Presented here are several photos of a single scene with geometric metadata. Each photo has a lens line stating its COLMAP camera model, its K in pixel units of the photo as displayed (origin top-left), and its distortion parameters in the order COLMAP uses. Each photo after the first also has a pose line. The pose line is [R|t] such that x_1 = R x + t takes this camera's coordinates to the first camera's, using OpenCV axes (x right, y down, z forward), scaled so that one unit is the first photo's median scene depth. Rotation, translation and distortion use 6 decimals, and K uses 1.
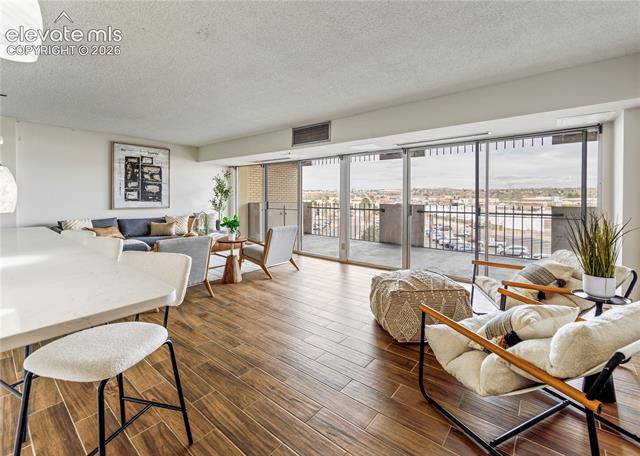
lens RADIAL K [[276.1, 0, 320.8], [0, 276.1, 205.3], [0, 0, 1]] dist [-0.001535, -0.000405]
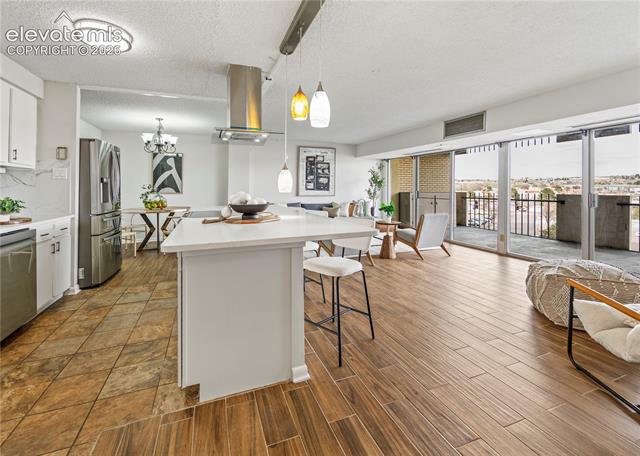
lens RADIAL K [[281.9, 0, 316.0], [0, 281.9, 191.3], [0, 0, 1]] dist [0.000695, -0.000115]
pose [[0.863114, 0.003535, -0.504997, 0.016231], [-0.012765, 0.999809, -0.014818, 0.009989], [0.504848, 0.019236, 0.862994, -0.150895]]
